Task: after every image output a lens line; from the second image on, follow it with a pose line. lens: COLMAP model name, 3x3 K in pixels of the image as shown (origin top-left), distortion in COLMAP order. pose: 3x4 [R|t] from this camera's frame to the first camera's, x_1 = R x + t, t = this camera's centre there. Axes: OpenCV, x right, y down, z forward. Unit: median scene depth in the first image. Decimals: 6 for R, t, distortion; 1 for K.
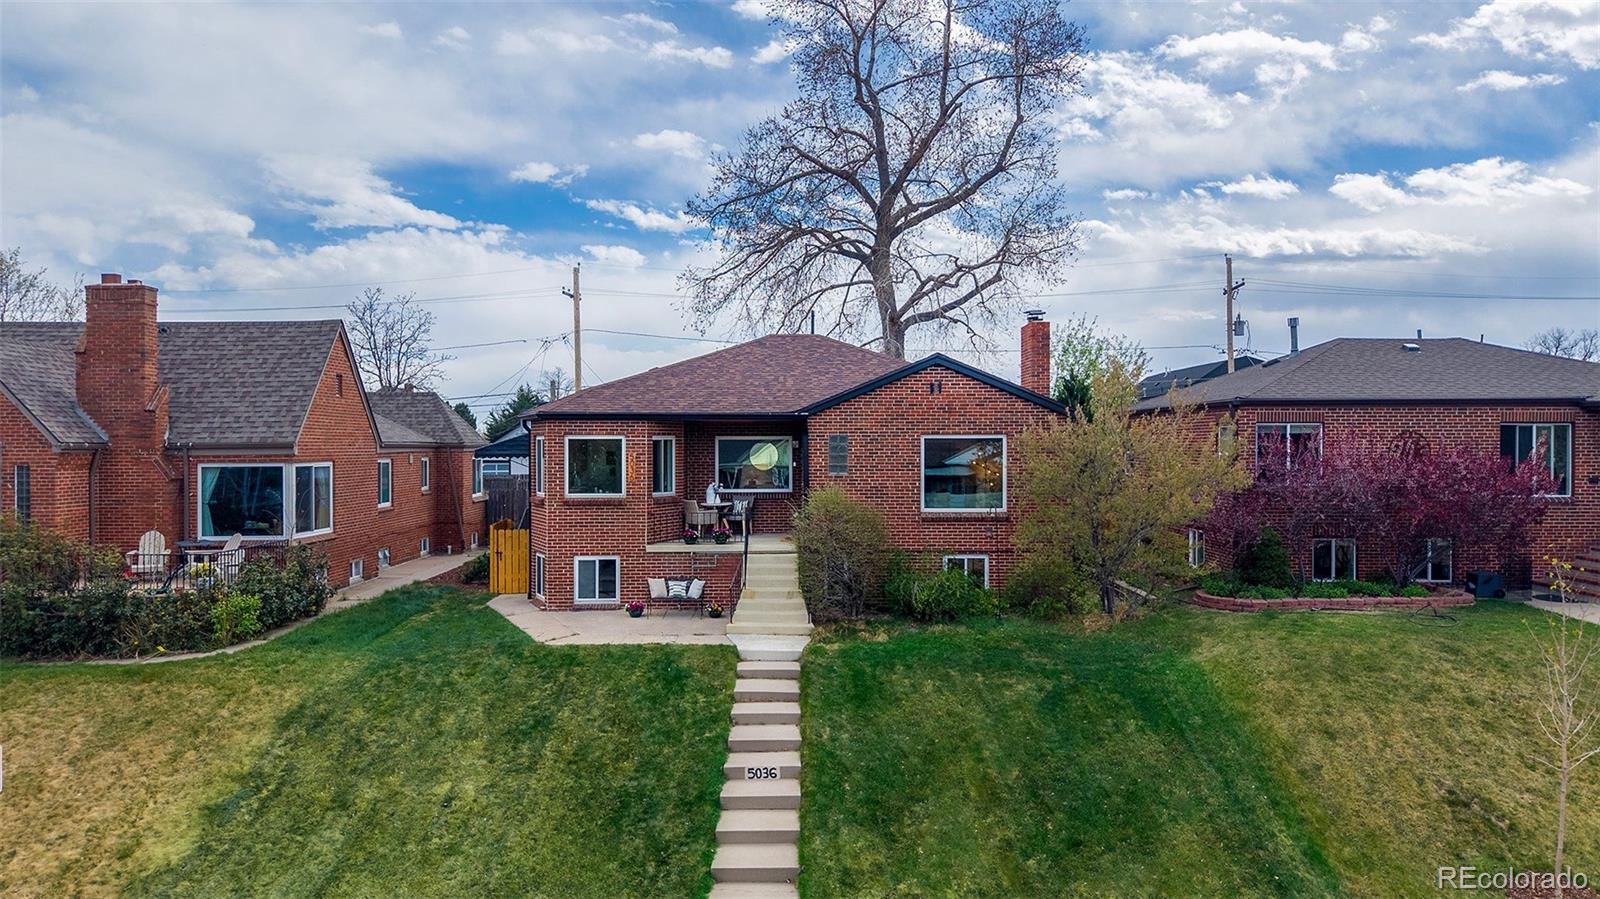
lens RADIAL K [[1054.9, 0, 800.0], [0, 1054.9, 449.5], [0, 0, 1]] dist [0.016487, -0.000066]
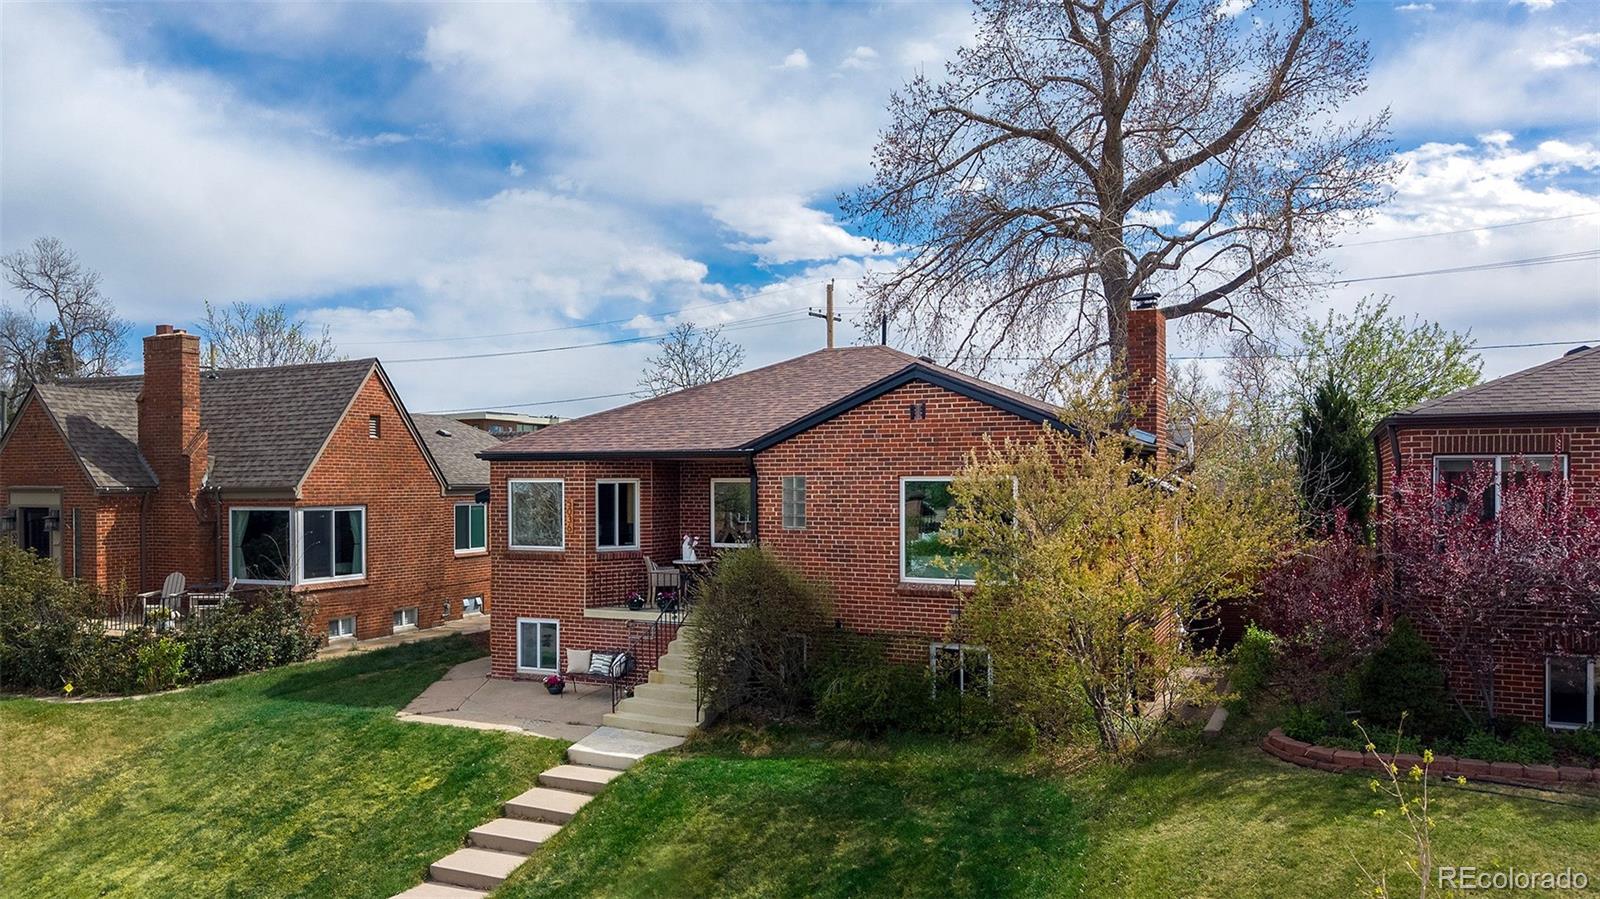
lens RADIAL K [[1147.7, 0, 739.6], [0, 1147.7, 496.8], [0, 0, 1]] dist [0.027462, 0.001453]
pose [[0.890653, 0.004895, -0.454658, 0.374907], [-0.001239, 0.999964, 0.008338, -0.006311], [0.454682, -0.006863, 0.890627, 0.239441]]
